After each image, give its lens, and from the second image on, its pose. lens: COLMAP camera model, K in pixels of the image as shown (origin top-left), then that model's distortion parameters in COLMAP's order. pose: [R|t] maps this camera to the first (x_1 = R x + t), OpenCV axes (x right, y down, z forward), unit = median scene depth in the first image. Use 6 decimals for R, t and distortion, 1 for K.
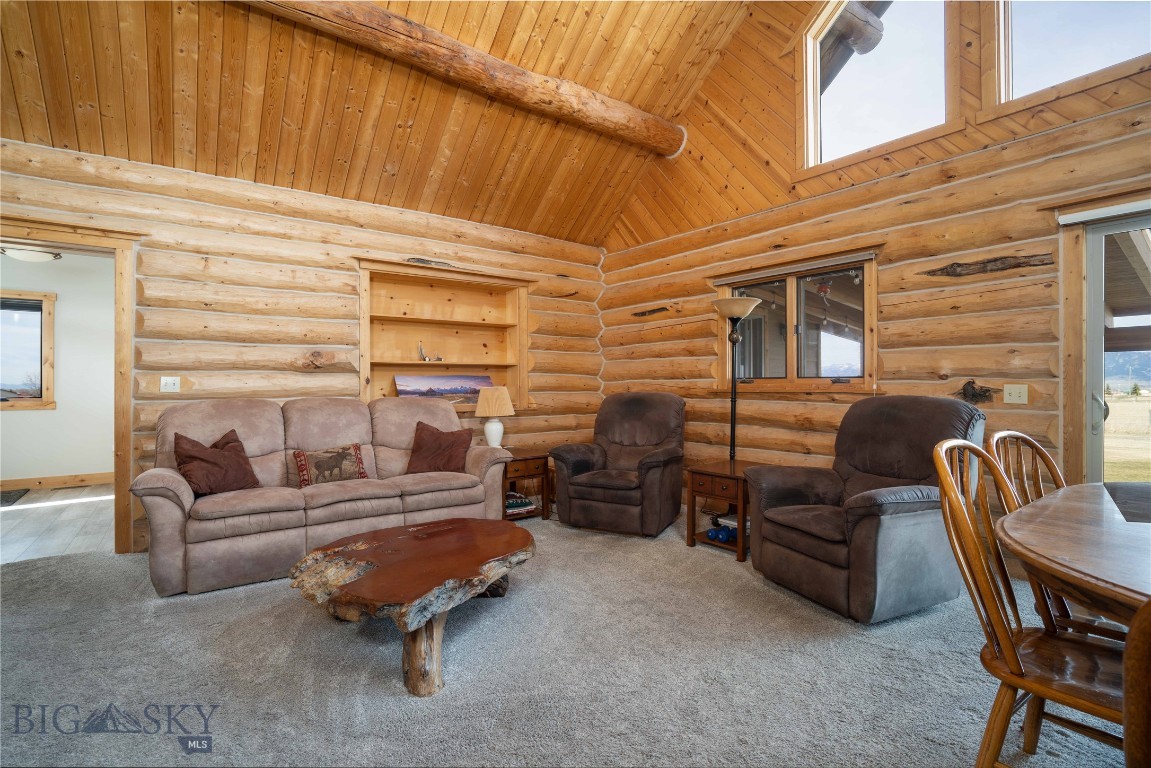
lens RADIAL K [[533.1, 0, 584.5], [0, 533.1, 382.8], [0, 0, 1]] dist [-0.032759, 0.010058]
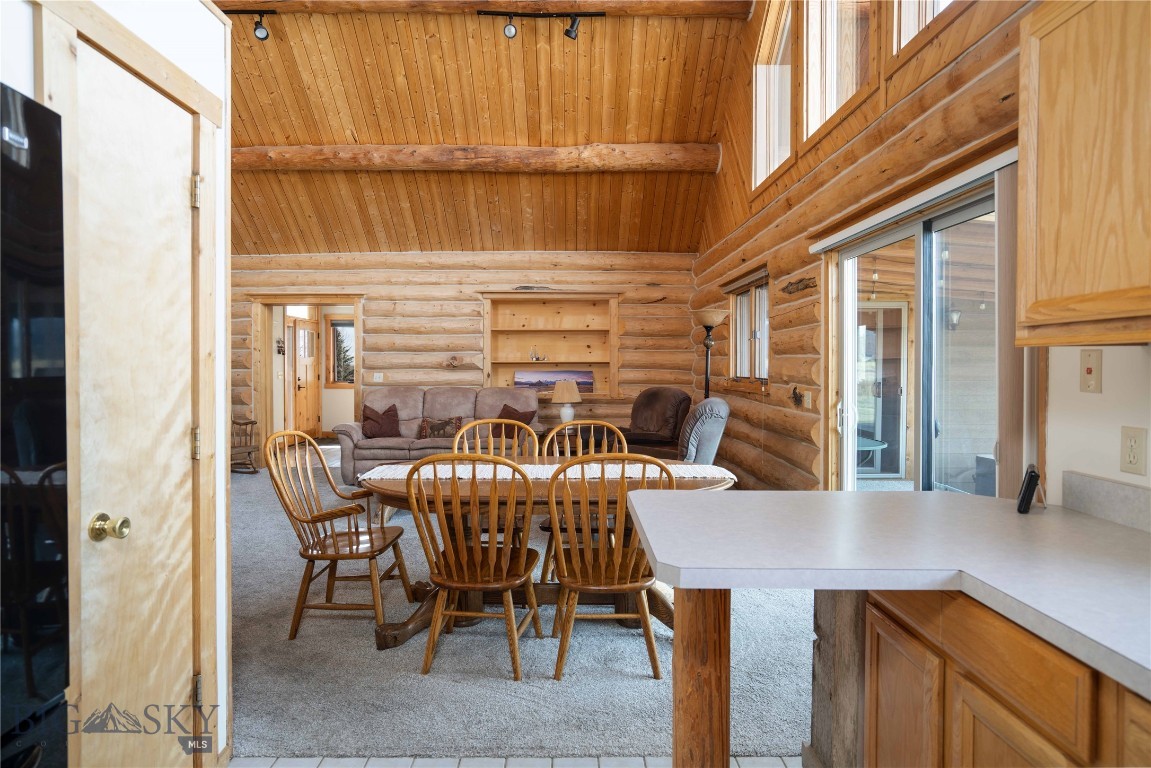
lens RADIAL K [[648.2, 0, 579.6], [0, 648.2, 380.2], [0, 0, 1]] dist [-0.014793, 0.017252]
pose [[0.811656, 0.017286, -0.583879, 0.880459], [-0.004978, 0.999730, 0.022677, -0.034037], [0.584114, -0.015499, 0.811524, -0.312310]]
